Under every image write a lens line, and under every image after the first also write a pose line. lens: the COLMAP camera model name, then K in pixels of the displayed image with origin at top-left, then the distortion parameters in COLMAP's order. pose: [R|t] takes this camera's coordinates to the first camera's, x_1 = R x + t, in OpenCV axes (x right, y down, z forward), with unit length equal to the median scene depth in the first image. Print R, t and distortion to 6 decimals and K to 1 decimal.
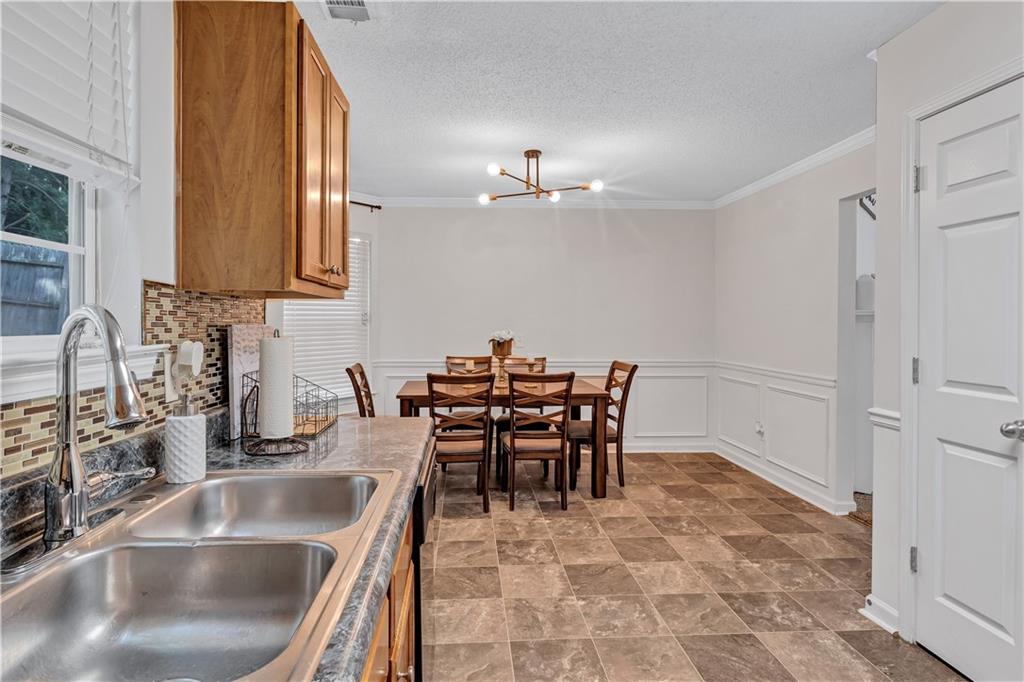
lens RADIAL K [[523.8, 0, 508.0], [0, 523.8, 336.5], [0, 0, 1]] dist [-0.002054, -0.000744]
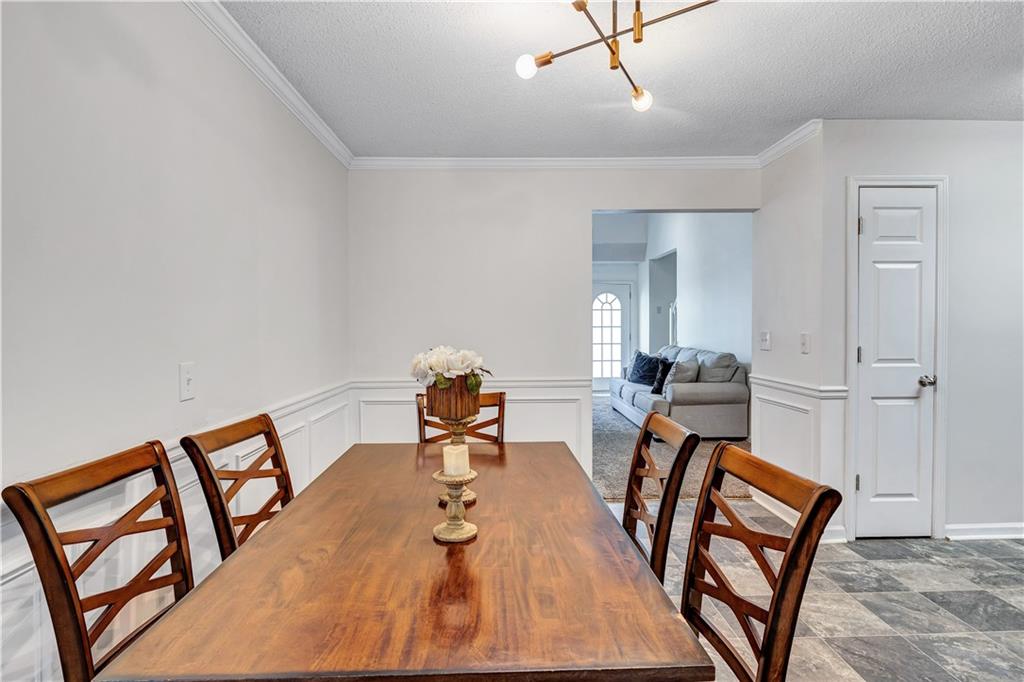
lens RADIAL K [[523.8, 0, 508.0], [0, 523.8, 336.5], [0, 0, 1]] dist [-0.002054, -0.000744]
pose [[0.066425, -0.021887, 0.997551, -0.761493], [0.034265, 0.999220, 0.019642, -0.050829], [-0.997203, 0.032877, 0.067123, 1.886607]]
